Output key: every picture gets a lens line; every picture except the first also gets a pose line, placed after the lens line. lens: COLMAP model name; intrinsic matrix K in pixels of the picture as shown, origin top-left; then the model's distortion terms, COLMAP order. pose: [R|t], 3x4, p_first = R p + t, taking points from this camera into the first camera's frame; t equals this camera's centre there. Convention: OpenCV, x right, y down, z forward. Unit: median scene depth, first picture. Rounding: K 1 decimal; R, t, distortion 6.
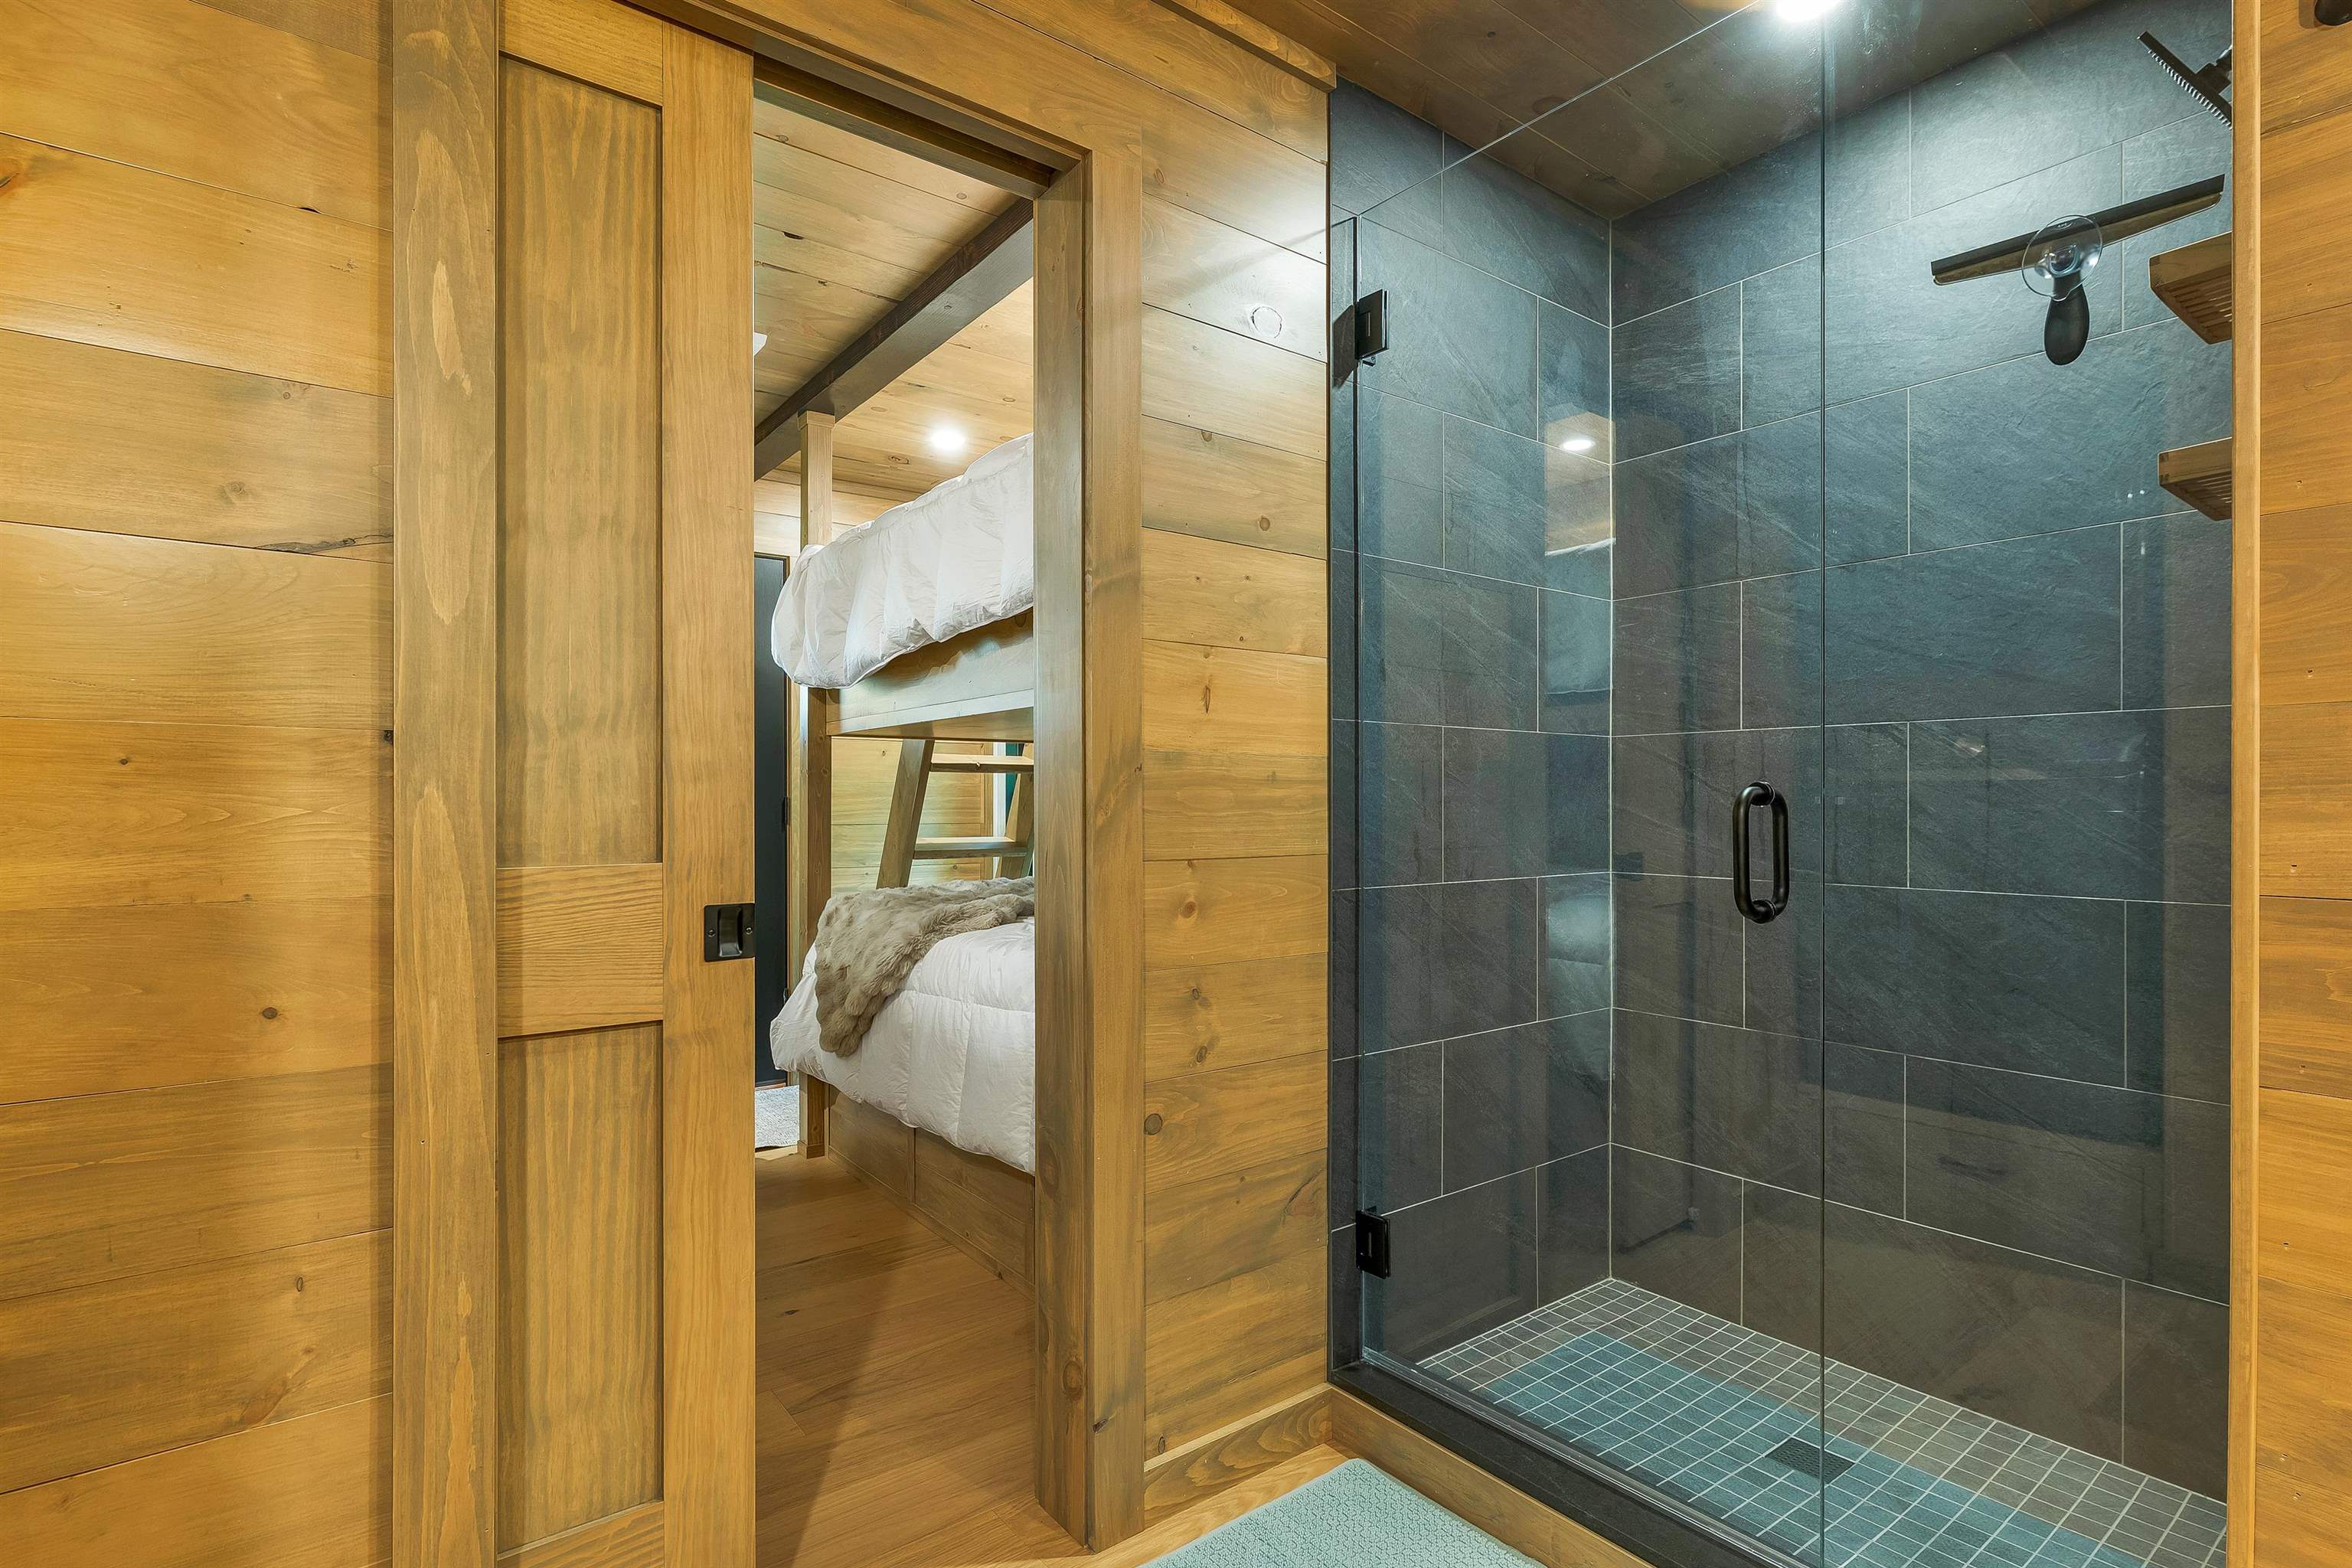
lens RADIAL K [[1137.0, 0, 1172.2], [0, 1137.0, 809.0], [0, 0, 1]] dist [0.001874, -0.000006]
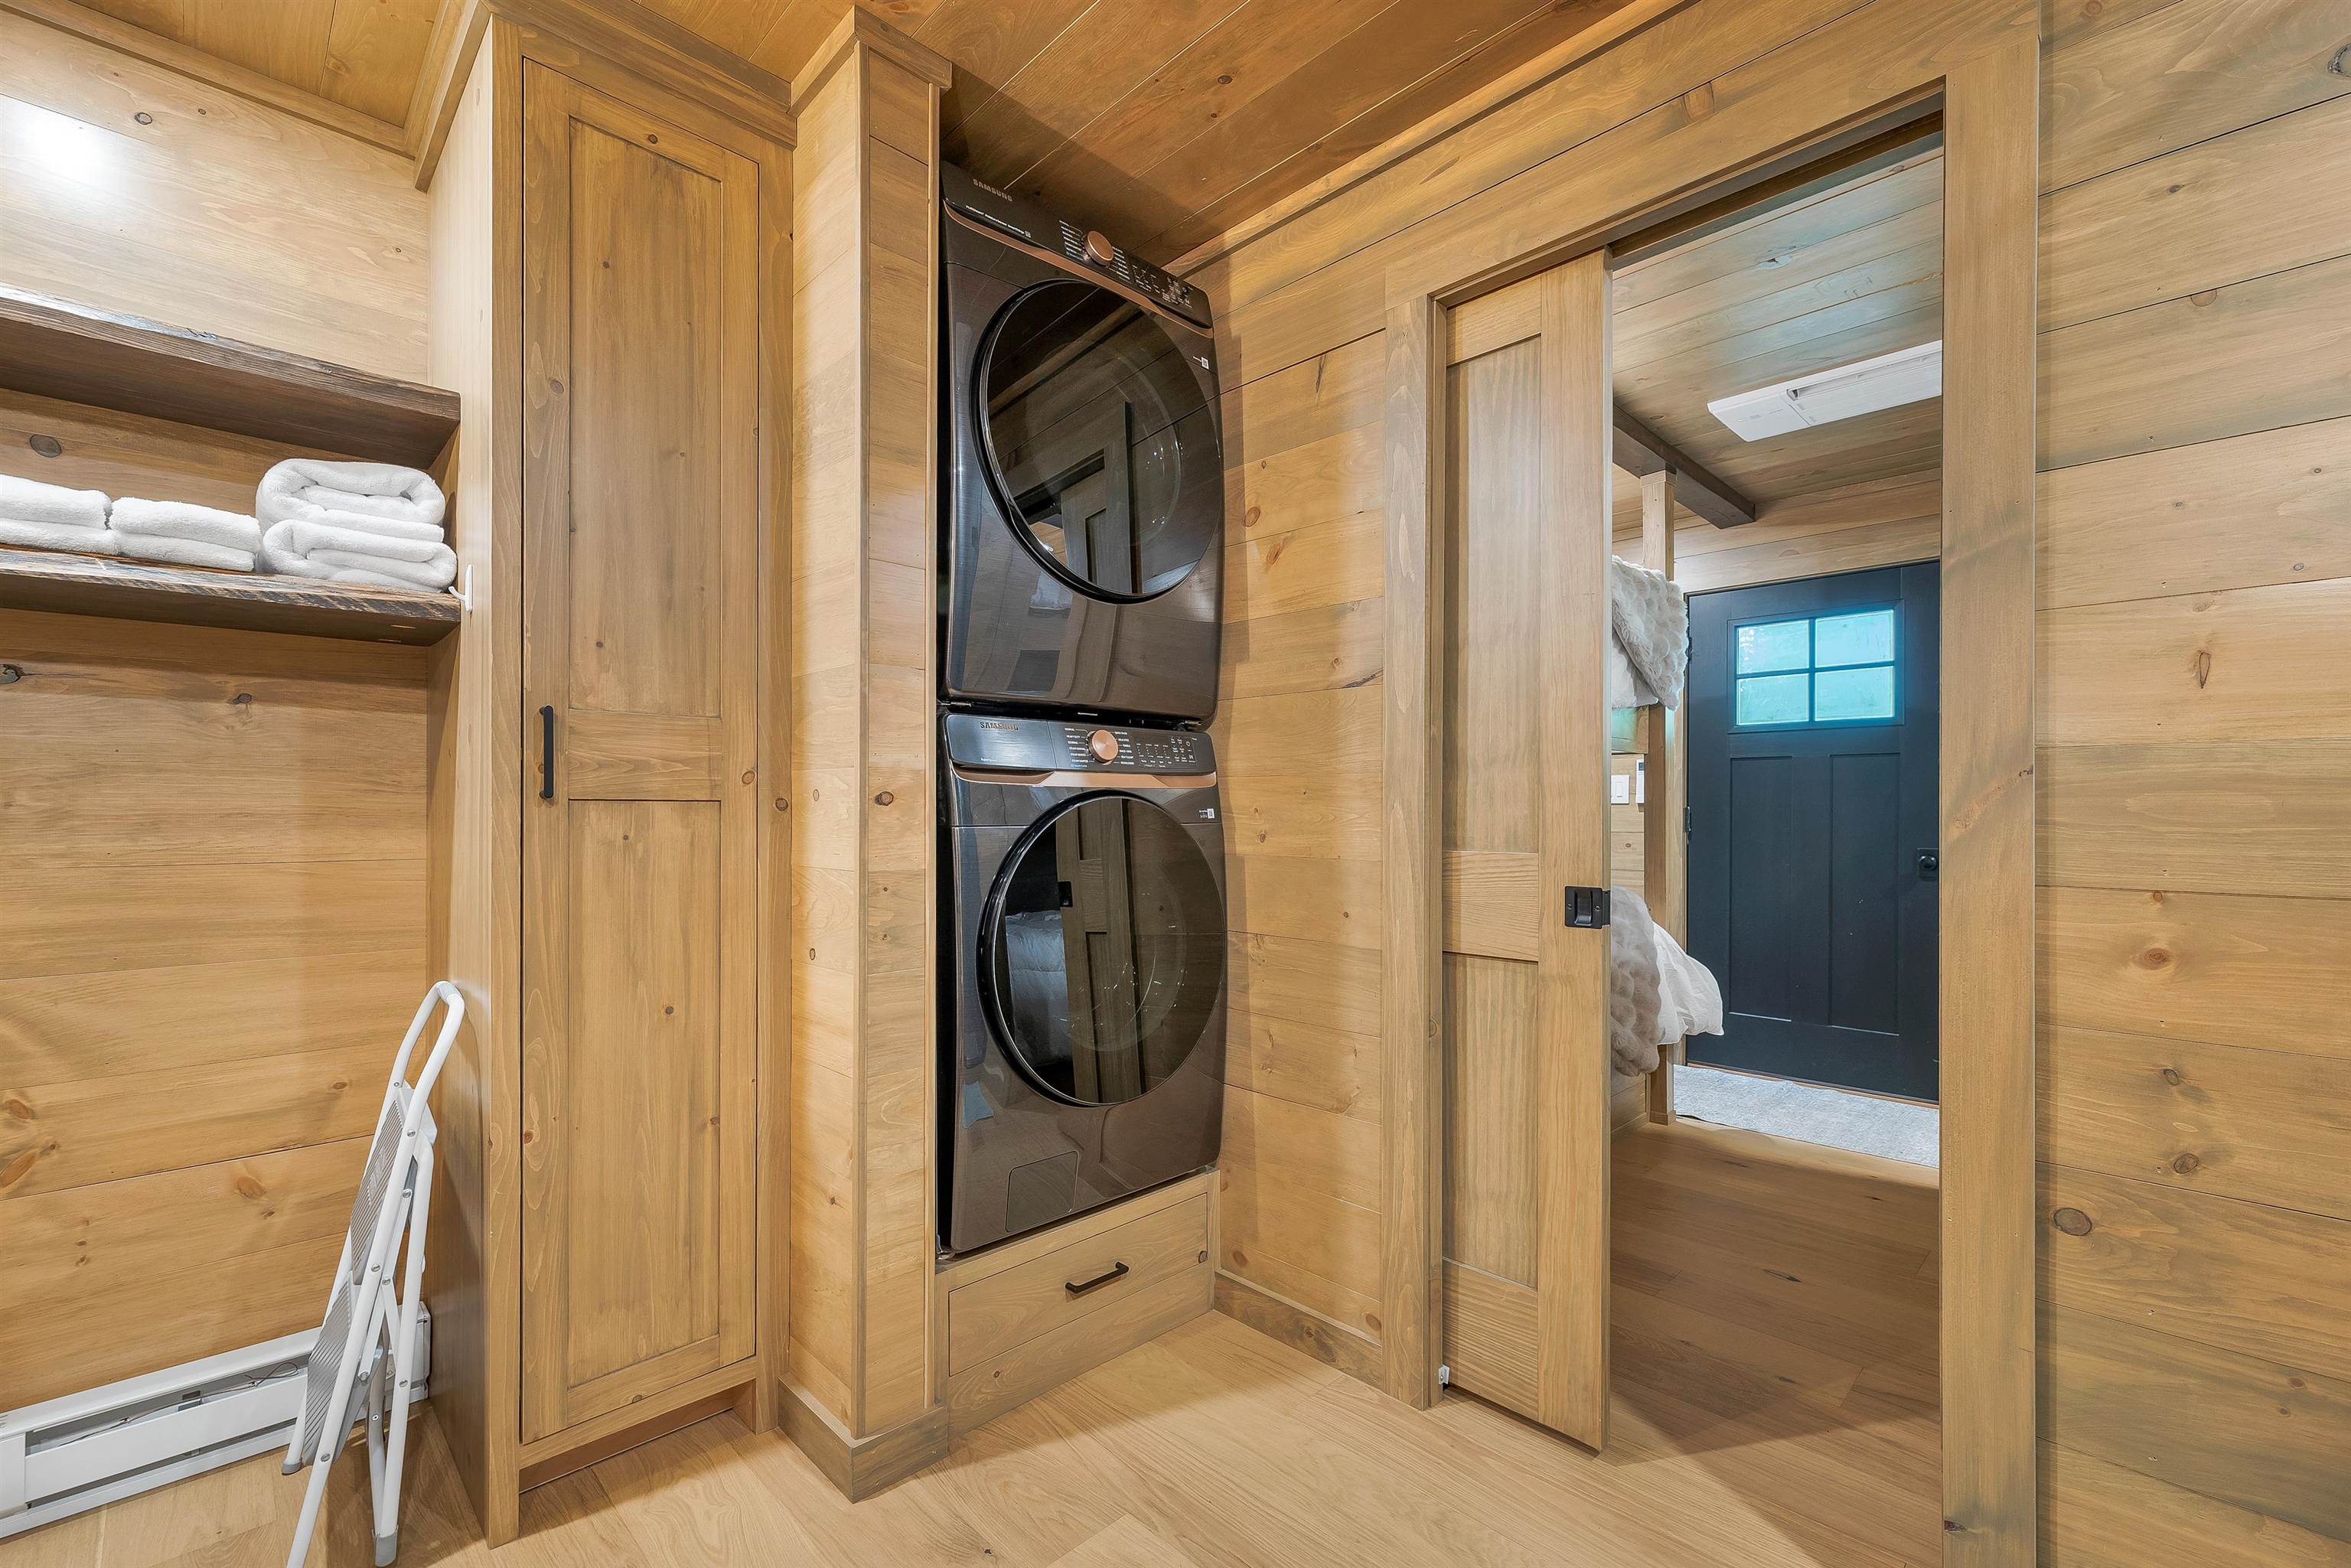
lens RADIAL K [[993.4, 0, 1170.8], [0, 993.4, 812.1], [0, 0, 1]] dist [0.000692, 0.000026]
pose [[0.124986, 0.003097, -0.992154, 0.764650], [-0.006414, 0.999977, 0.002313, -0.005251], [0.992138, 0.006075, 0.125003, 0.381105]]
